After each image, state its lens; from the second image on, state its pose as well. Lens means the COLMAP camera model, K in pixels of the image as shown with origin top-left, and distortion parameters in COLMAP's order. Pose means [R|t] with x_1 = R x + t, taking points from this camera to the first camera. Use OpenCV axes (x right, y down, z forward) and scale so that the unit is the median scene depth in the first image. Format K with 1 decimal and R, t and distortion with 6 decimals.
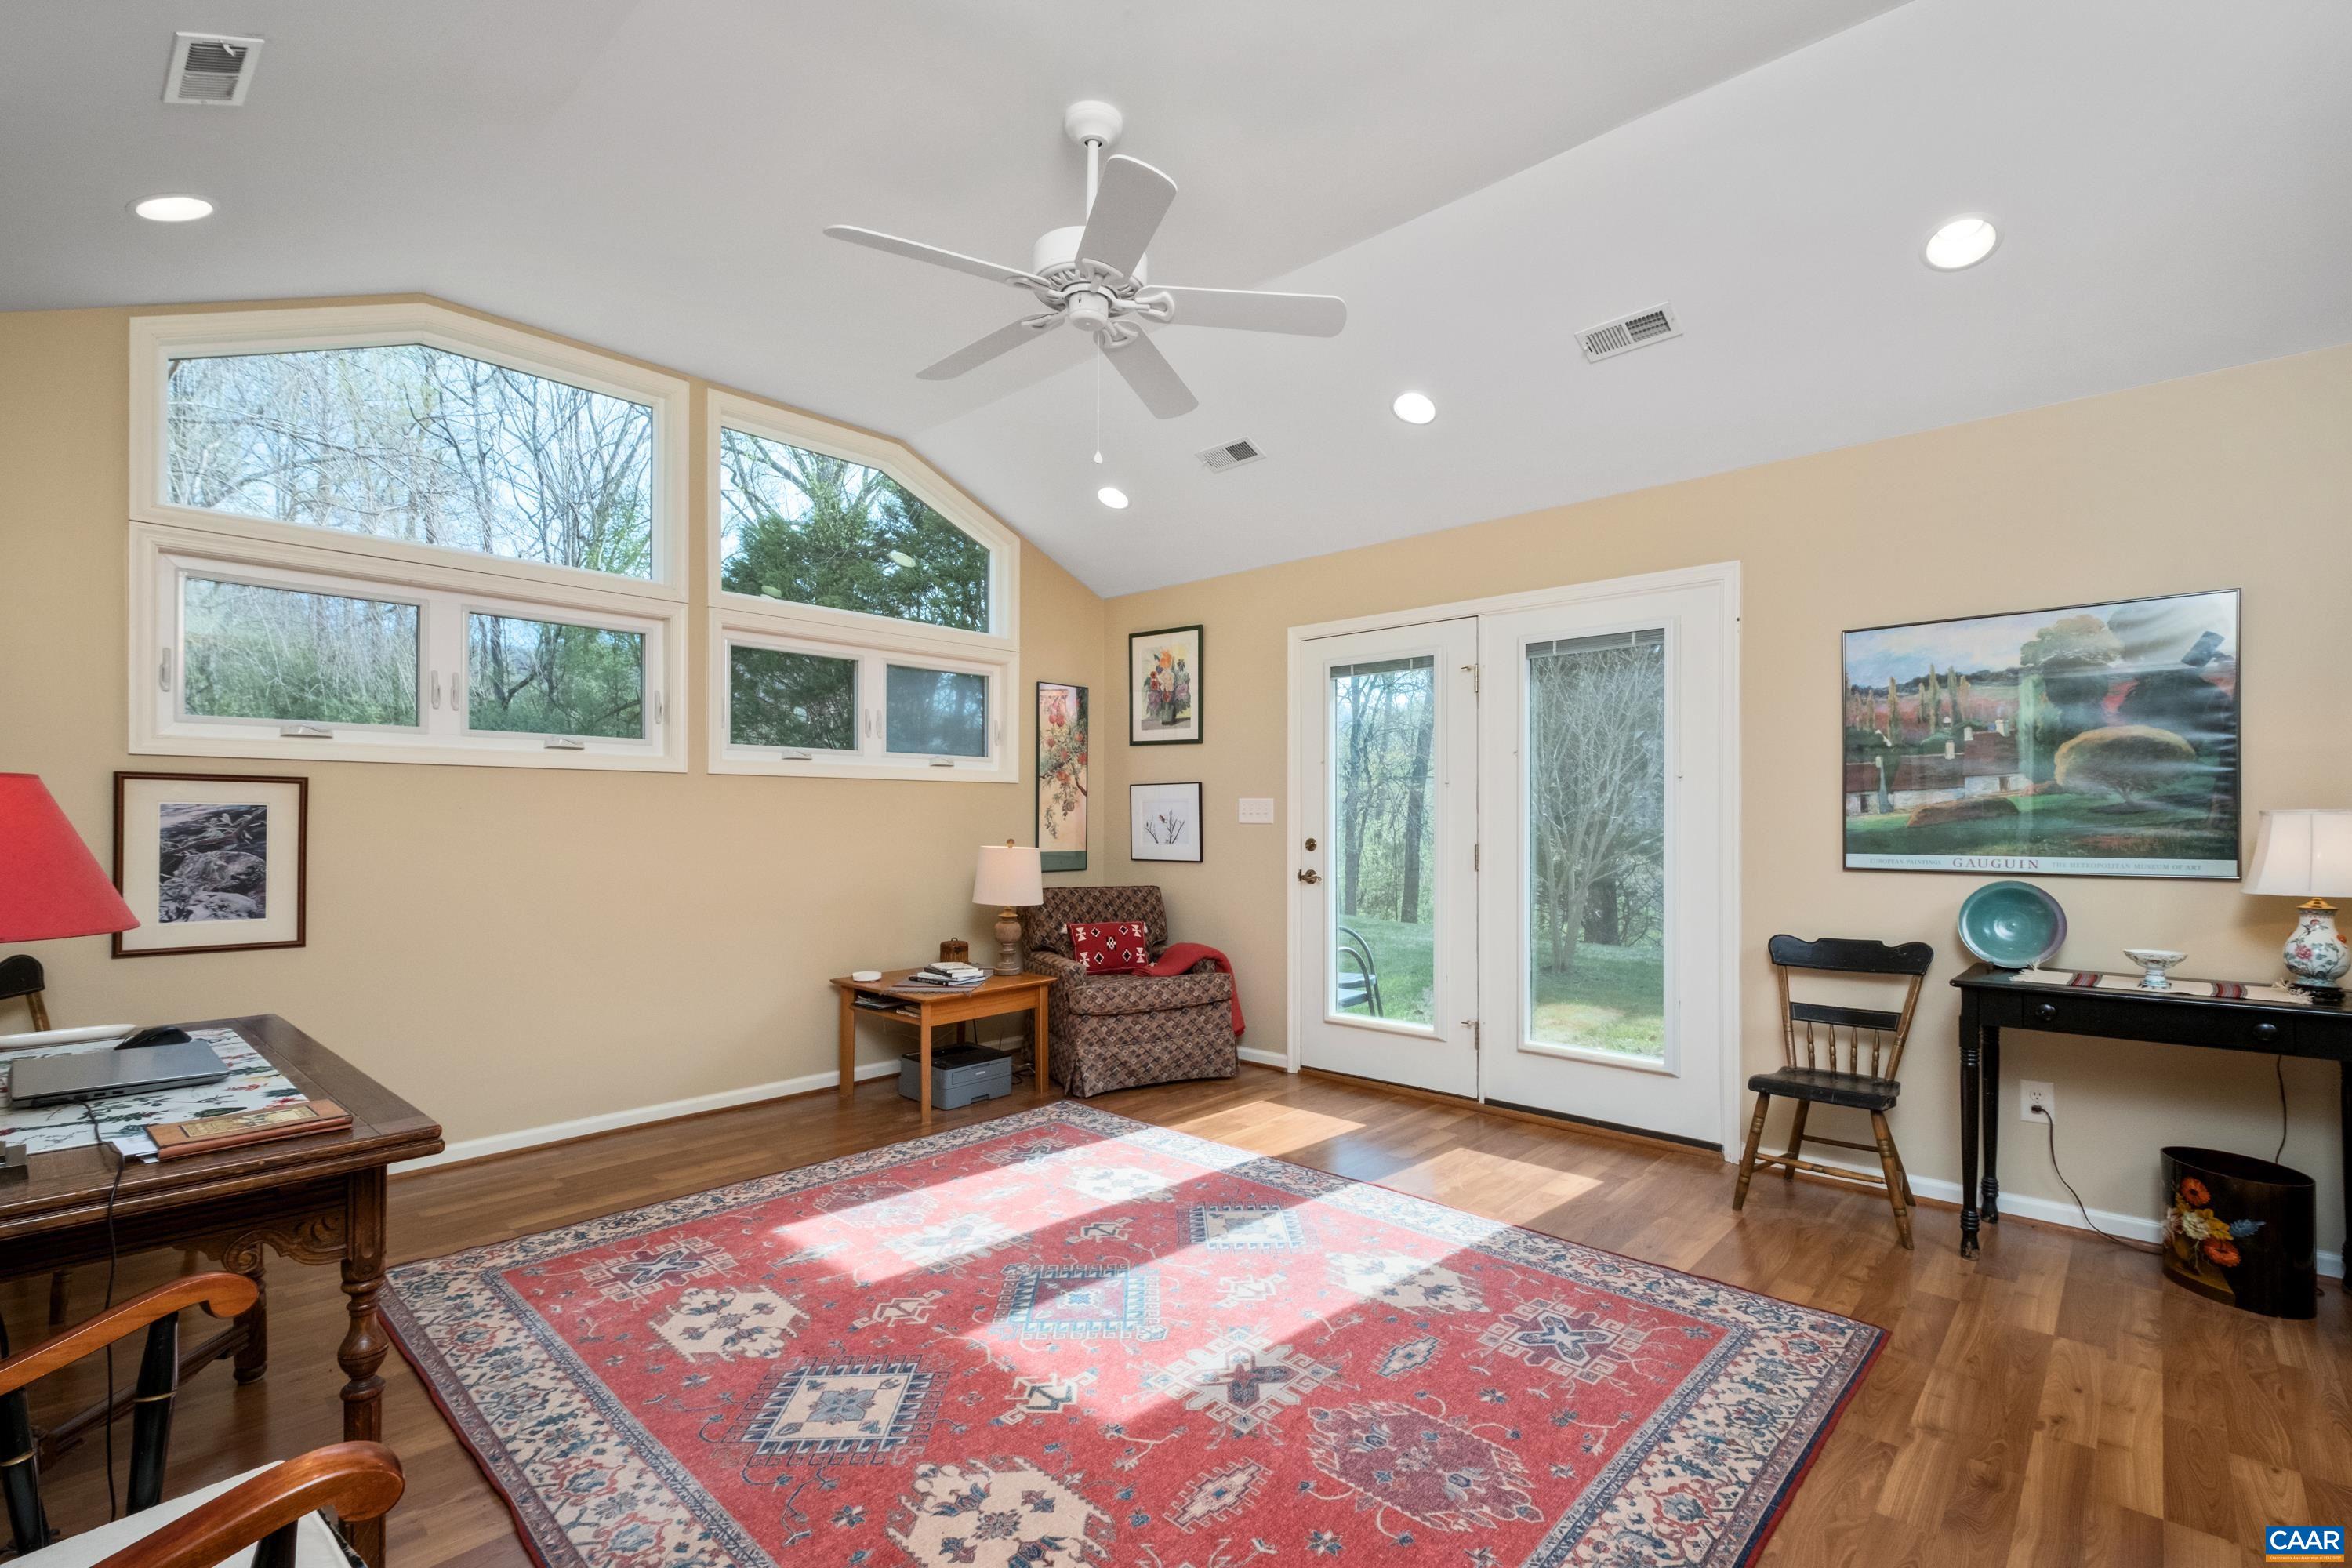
lens RADIAL K [[1042.6, 0, 1180.8], [0, 1042.6, 817.8], [0, 0, 1]] dist [0.000755, -0.000038]
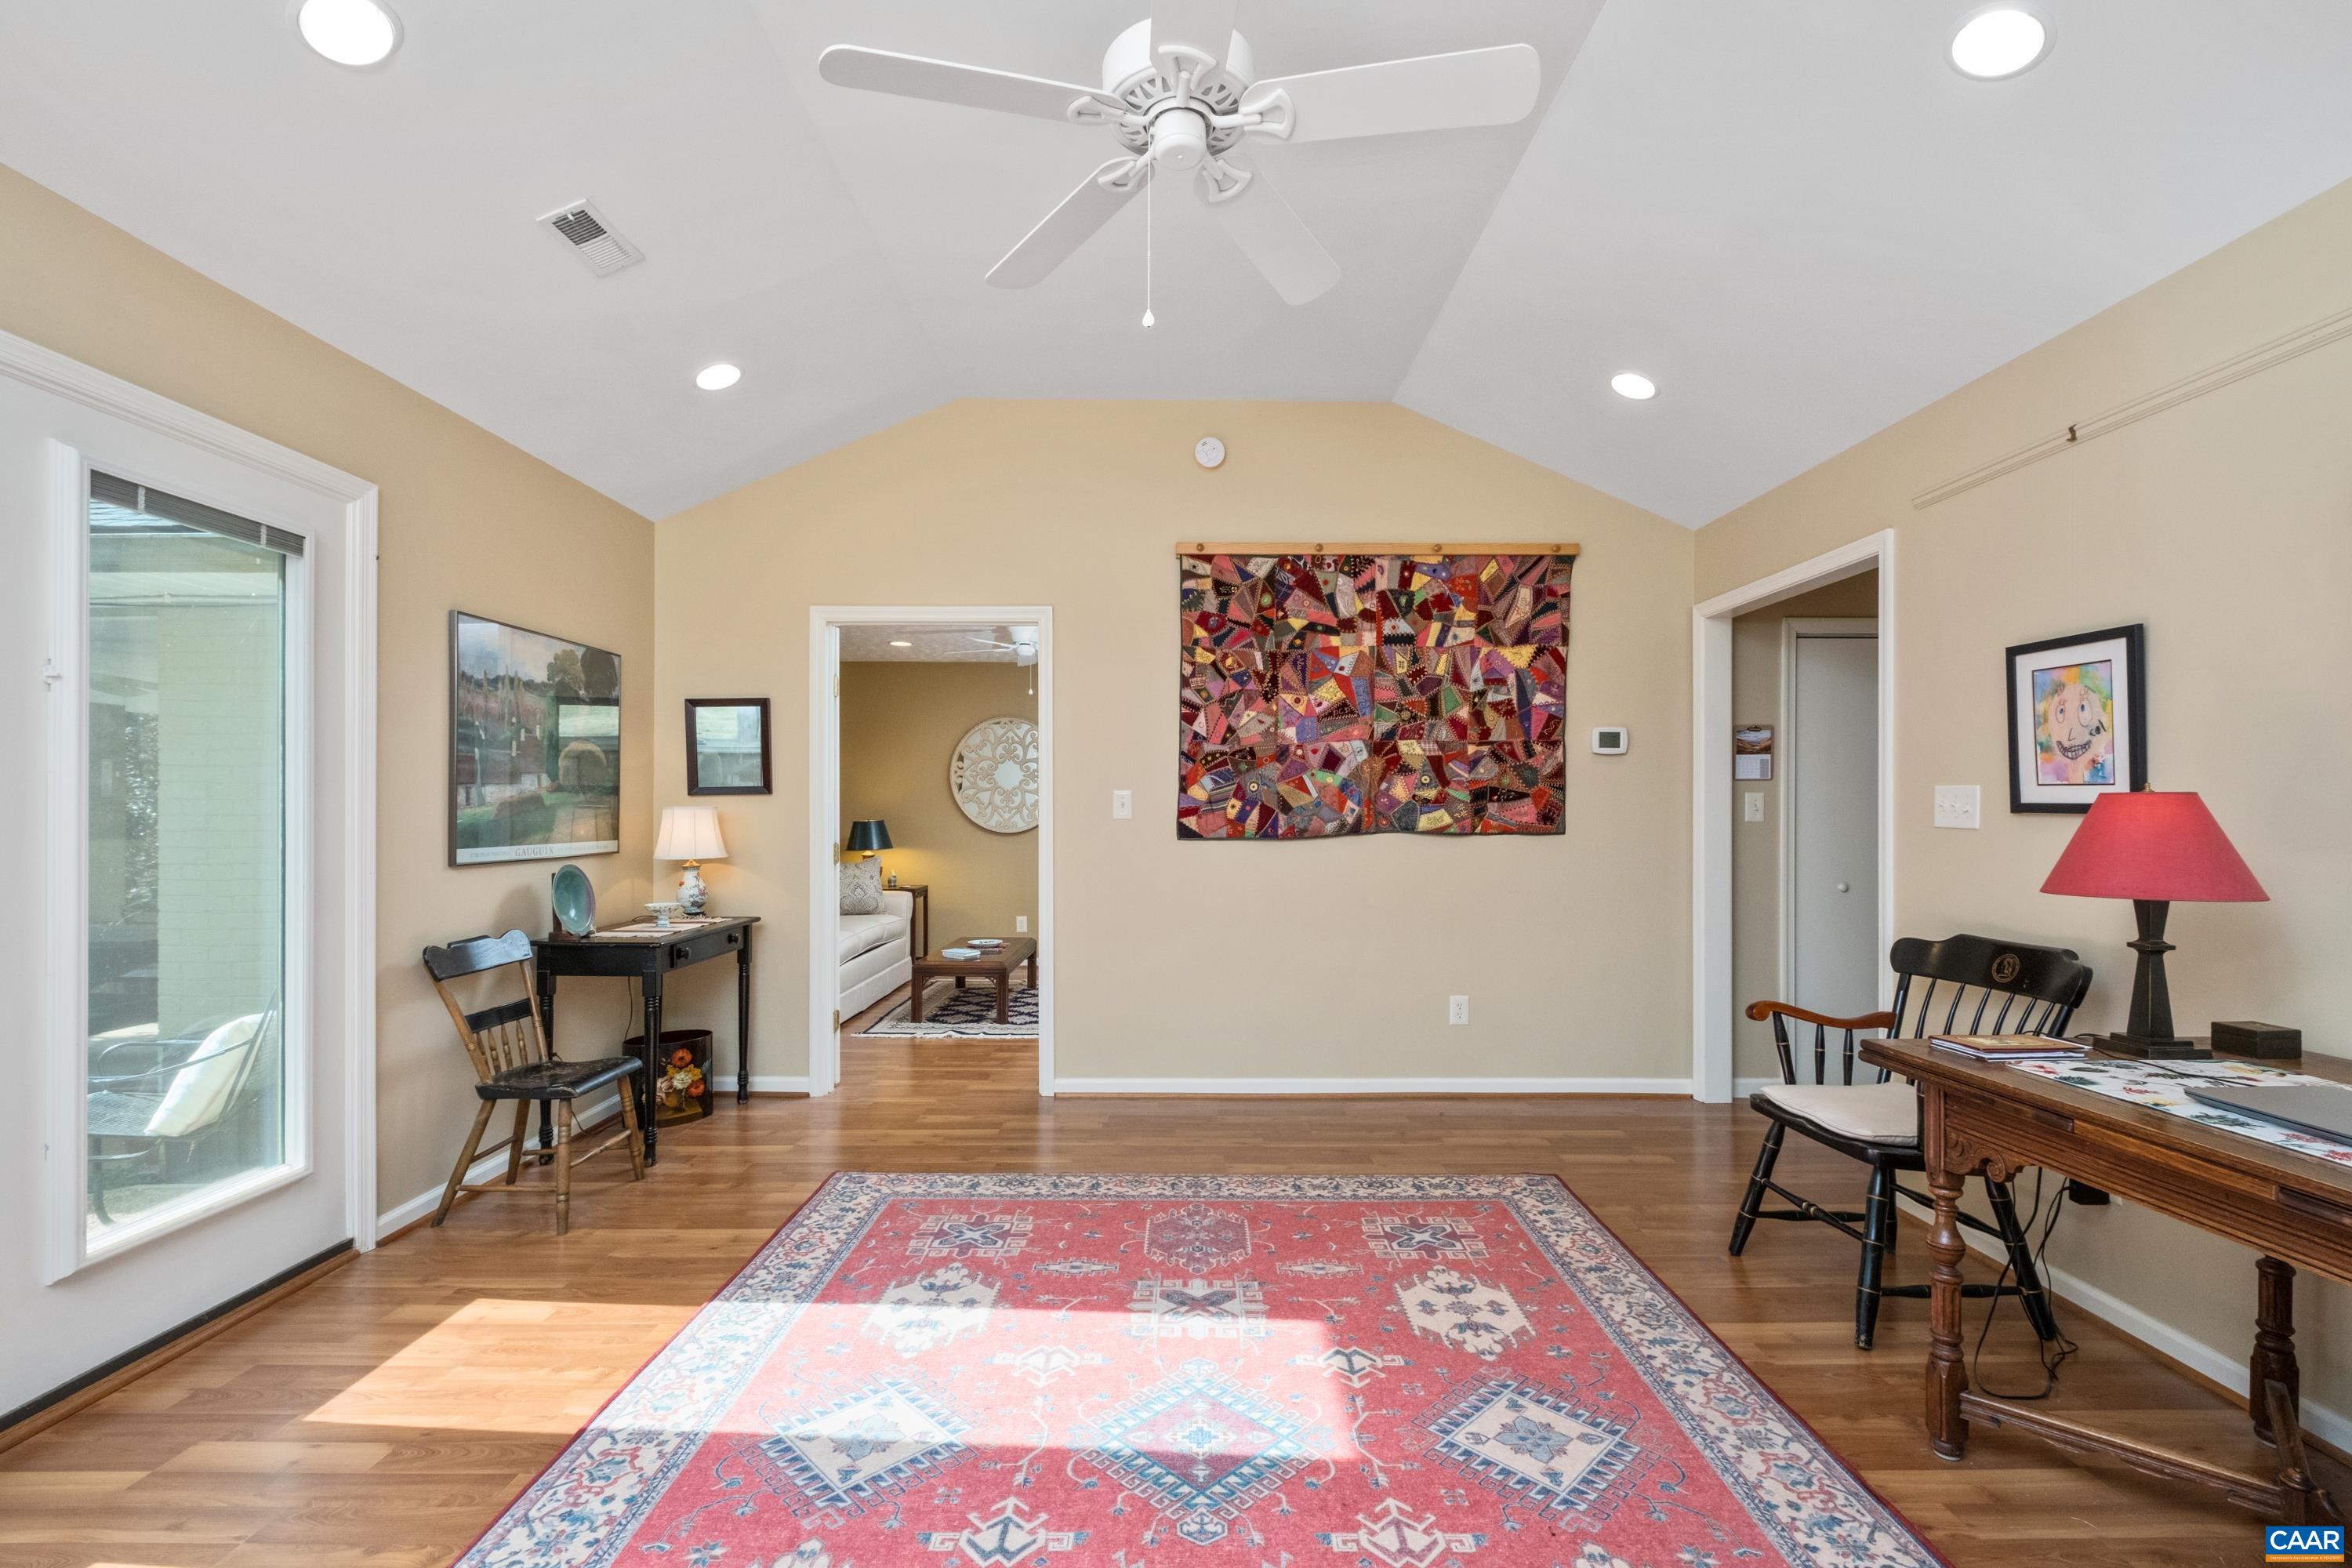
lens RADIAL K [[1057.7, 0, 1182.4], [0, 1057.7, 809.4], [0, 0, 1]] dist [-0.000178, -0.000313]
pose [[-0.684276, -0.001148, 0.729222, -0.635923], [-0.003881, 0.999990, -0.002068, -0.002635], [-0.729213, -0.004245, -0.684274, 1.492137]]
